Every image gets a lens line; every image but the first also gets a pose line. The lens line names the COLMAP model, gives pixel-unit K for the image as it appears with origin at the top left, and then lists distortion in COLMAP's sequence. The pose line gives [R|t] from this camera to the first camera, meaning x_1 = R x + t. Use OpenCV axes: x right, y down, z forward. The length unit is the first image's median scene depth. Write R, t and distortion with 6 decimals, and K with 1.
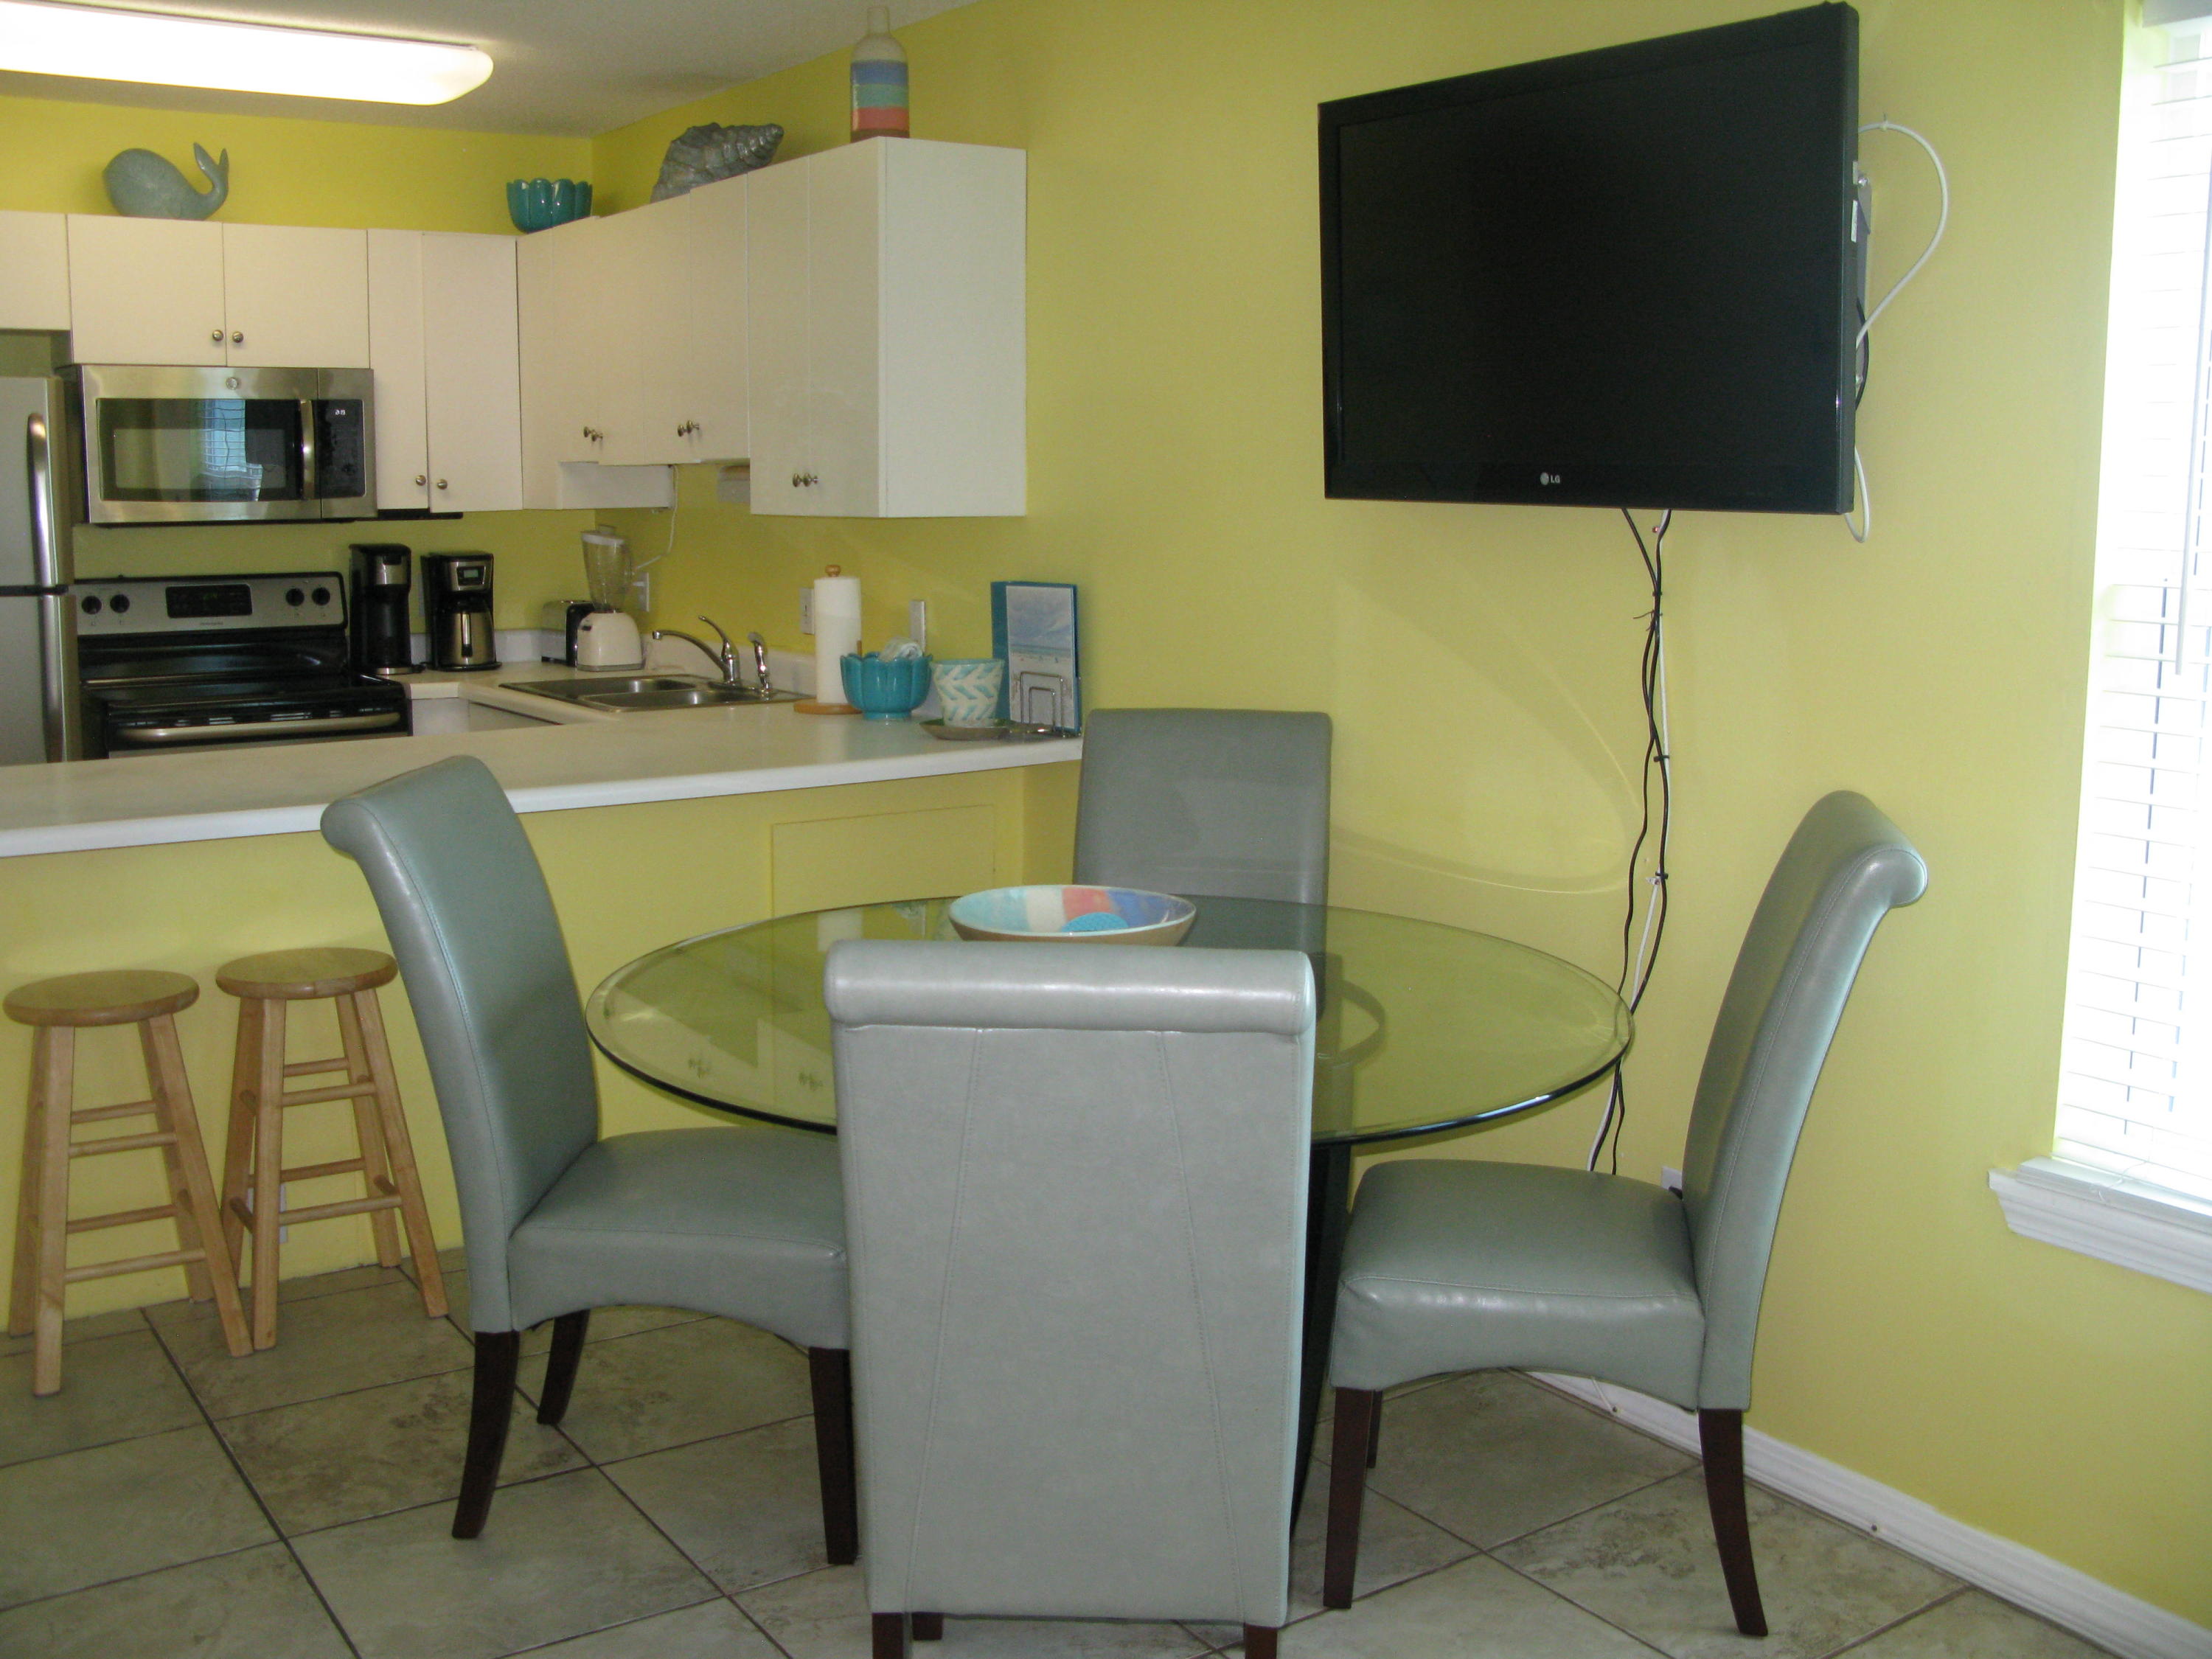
lens RADIAL K [[2218.9, 0, 1106.0], [0, 2218.9, 829.5], [0, 0, 1]] dist [-0.219236, 0.258305]
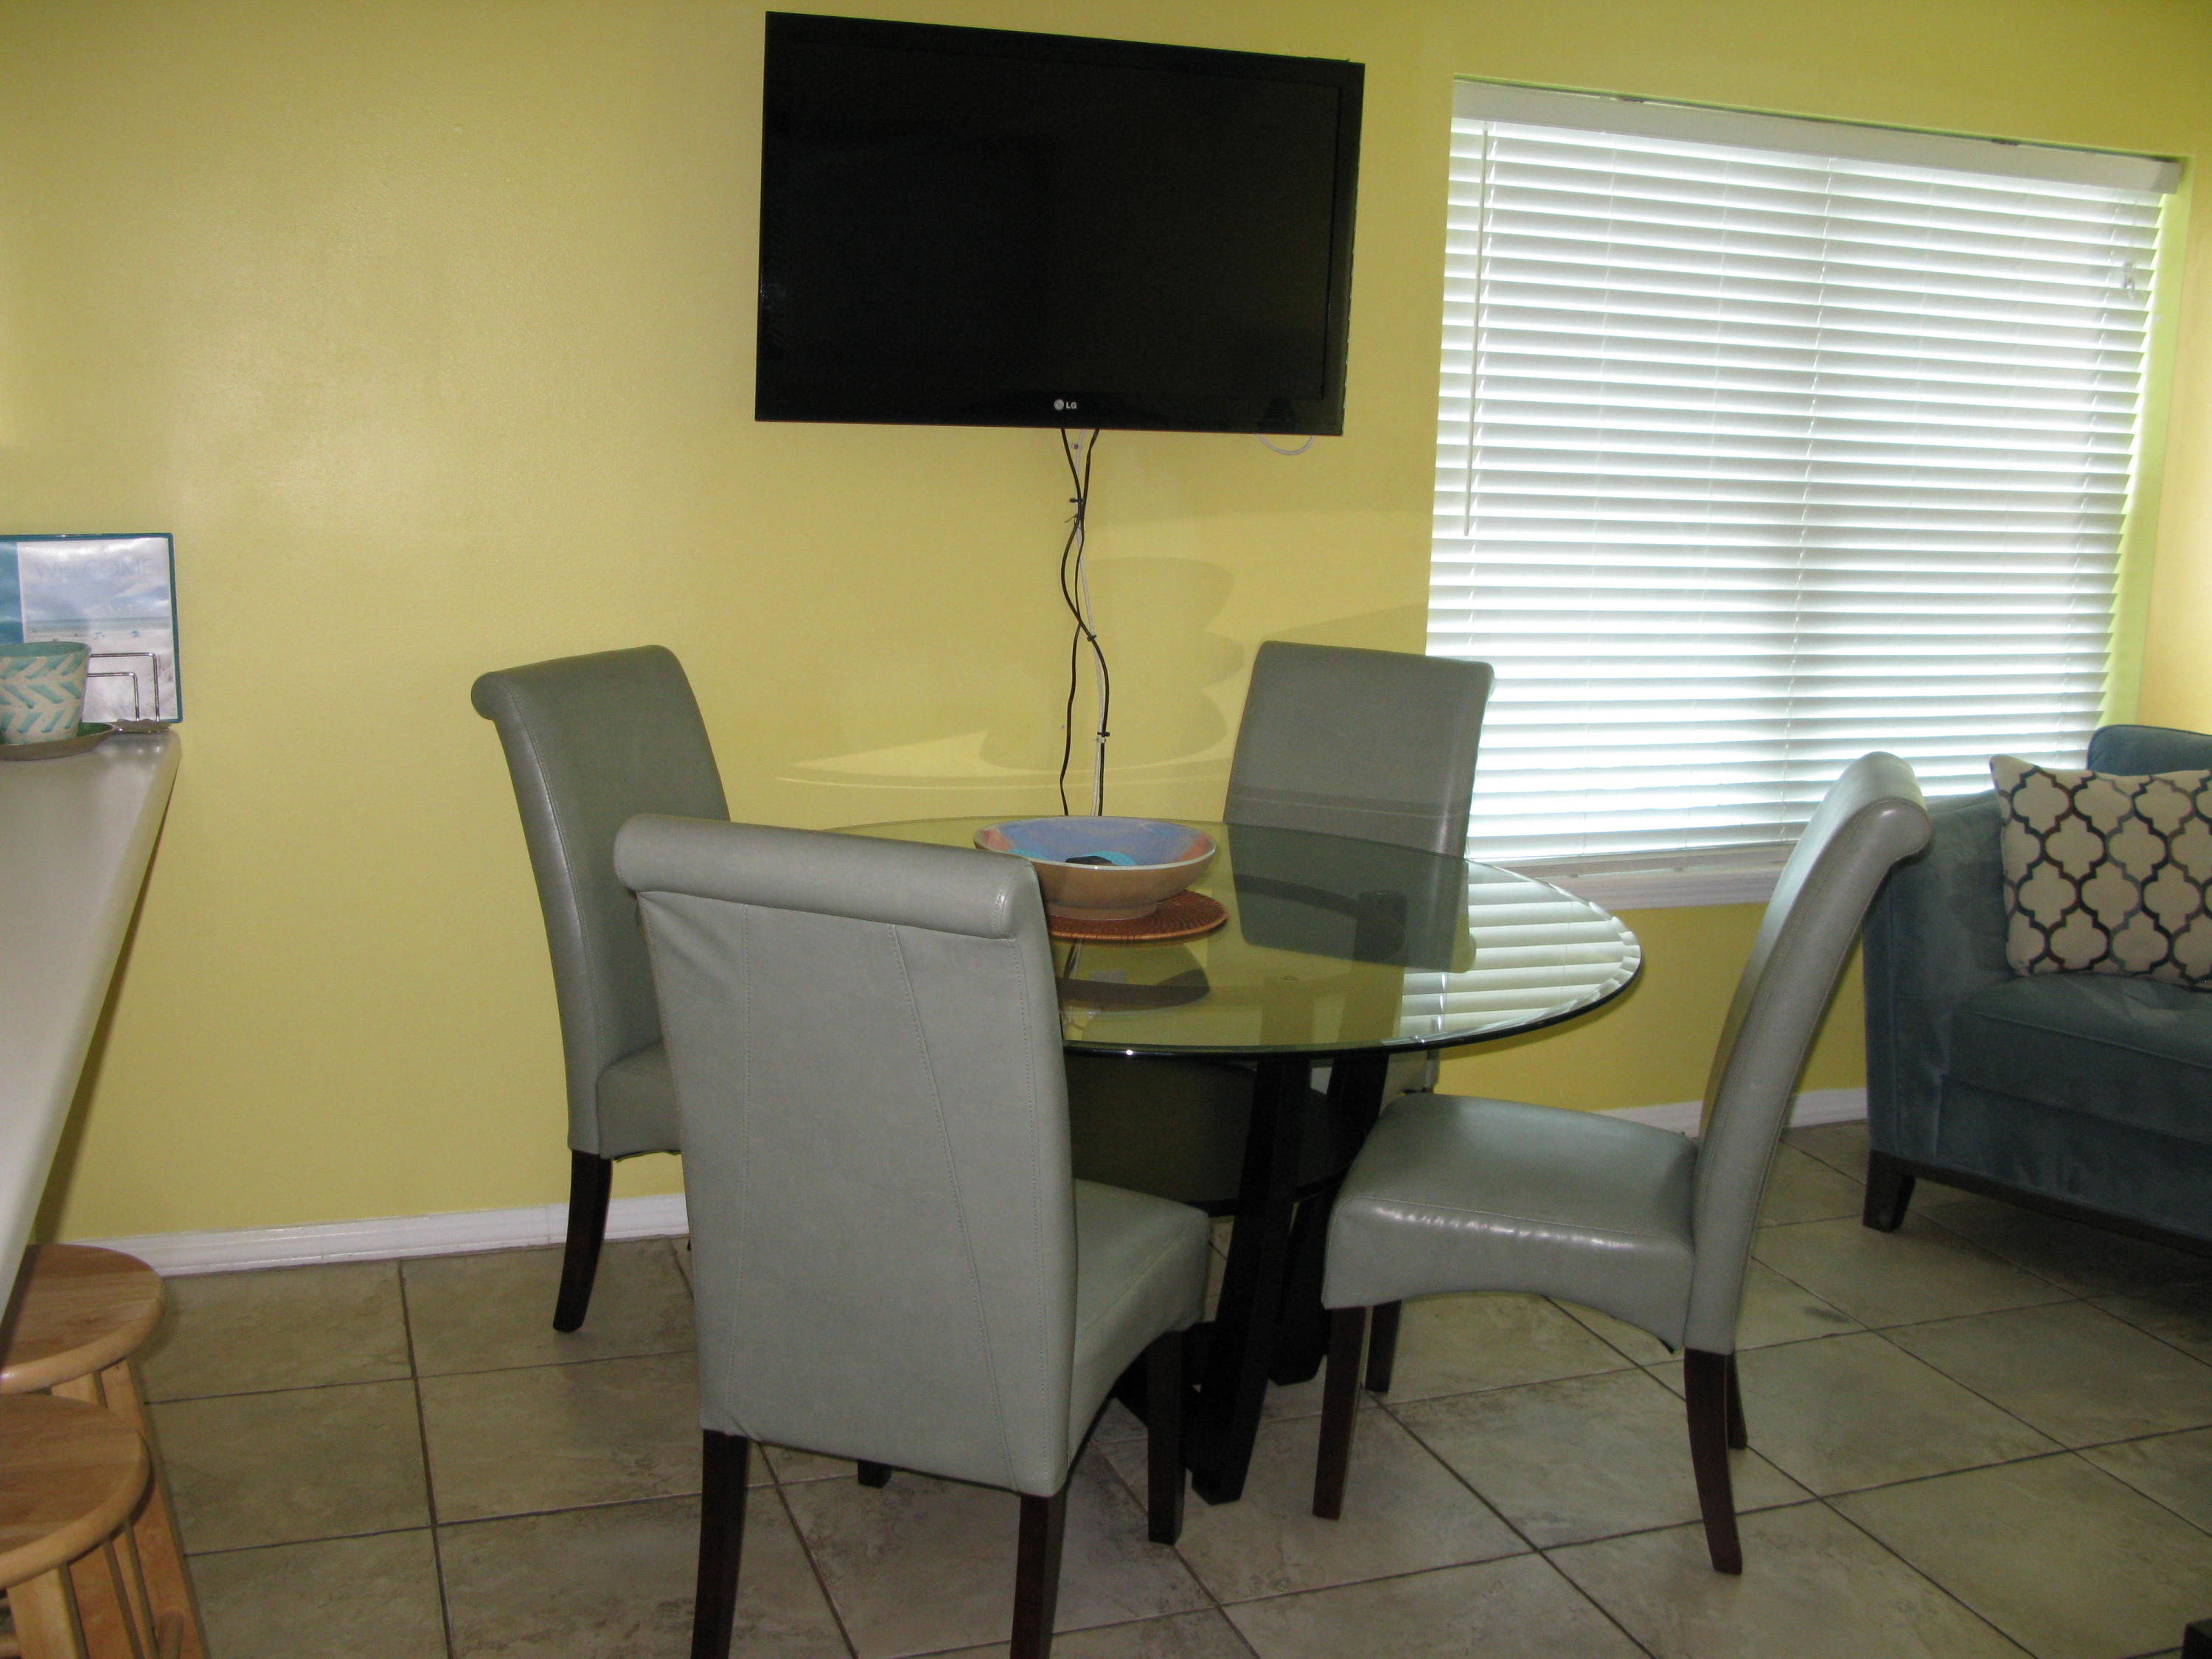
lens RADIAL K [[2218.9, 0, 1106.0], [0, 2218.9, 829.5], [0, 0, 1]] dist [-0.219236, 0.258305]
pose [[0.229267, -0.191230, 0.954394, -0.519917], [0.119869, 0.978595, 0.167284, -0.074193], [-0.965954, 0.076049, 0.247282, 0.396399]]
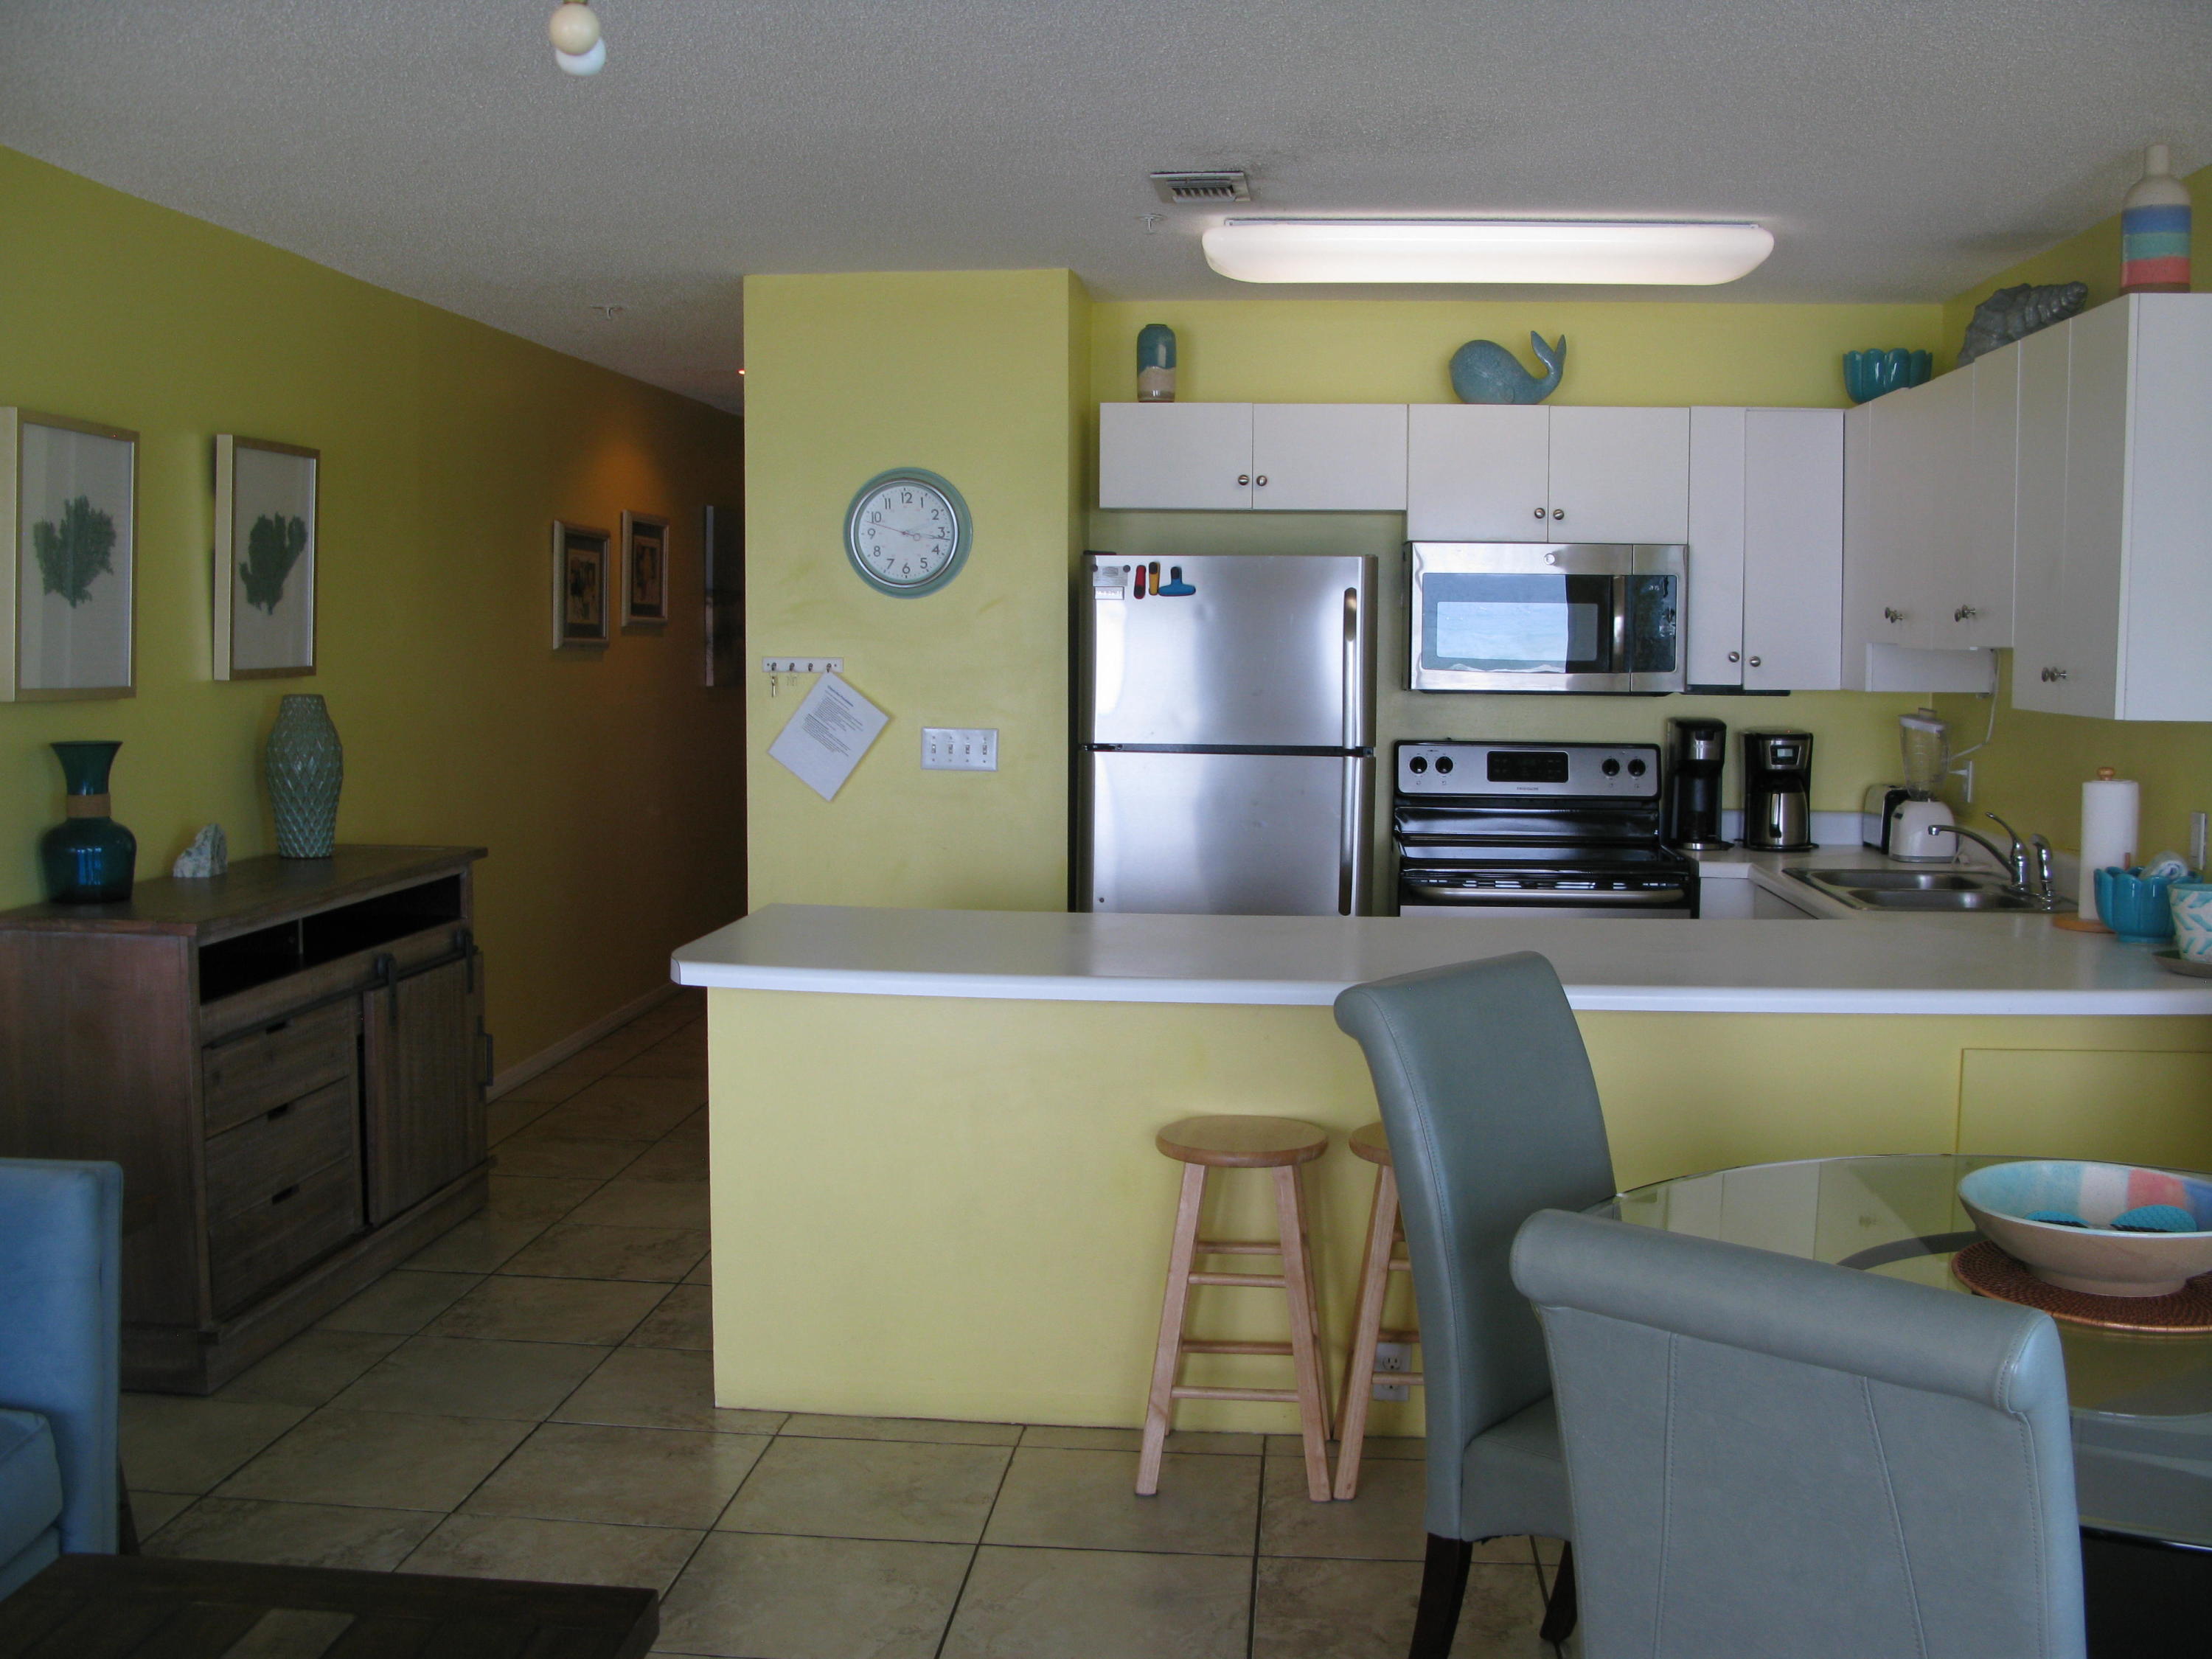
lens RADIAL K [[2218.9, 0, 1106.0], [0, 2218.9, 829.5], [0, 0, 1]] dist [-0.219236, 0.258305]
pose [[0.765147, 0.057757, -0.641260, 0.113324], [-0.102850, 0.994143, -0.033180, -0.020865], [0.635588, 0.091341, 0.766606, 0.062387]]
